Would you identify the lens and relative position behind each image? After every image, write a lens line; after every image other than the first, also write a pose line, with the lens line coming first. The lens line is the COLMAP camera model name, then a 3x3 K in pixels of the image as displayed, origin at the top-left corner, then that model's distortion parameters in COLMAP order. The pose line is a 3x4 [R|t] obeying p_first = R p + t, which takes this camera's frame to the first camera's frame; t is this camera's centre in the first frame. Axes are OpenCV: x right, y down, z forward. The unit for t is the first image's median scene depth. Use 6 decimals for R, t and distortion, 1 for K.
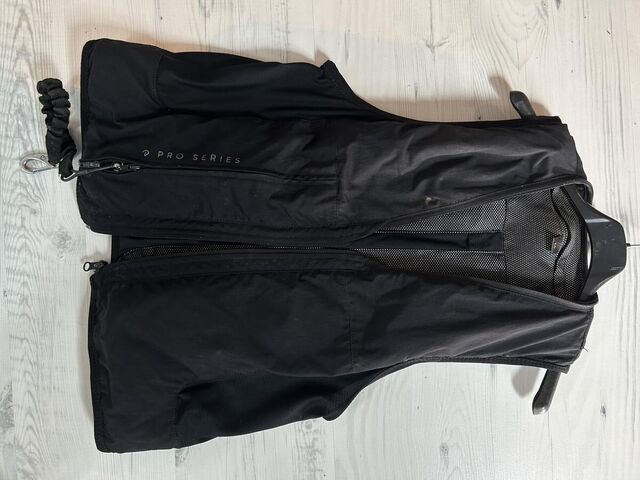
lens RADIAL K [[477.4, 0, 320.0], [0, 477.4, 240.0], [0, 0, 1]] dist [-0.003541, -0.003134]
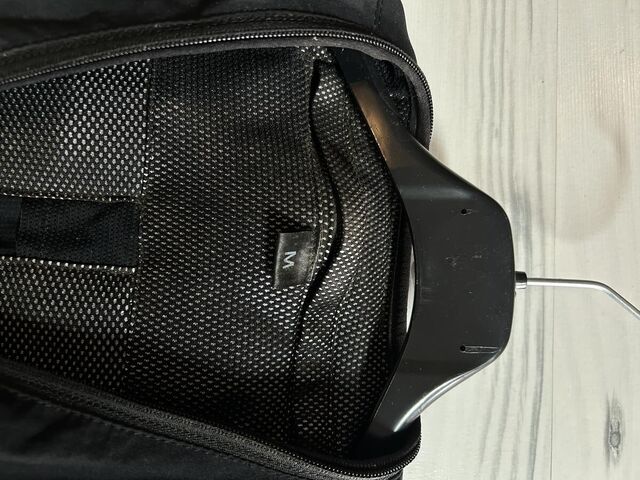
lens RADIAL K [[477.4, 0, 320.0], [0, 477.4, 240.0], [0, 0, 1]] dist [-0.003541, -0.003134]
pose [[0.989001, 0.086002, 0.120332, 0.462552], [-0.082205, 0.995958, -0.036181, 0.007982], [-0.122957, 0.025892, 0.992074, 0.683701]]
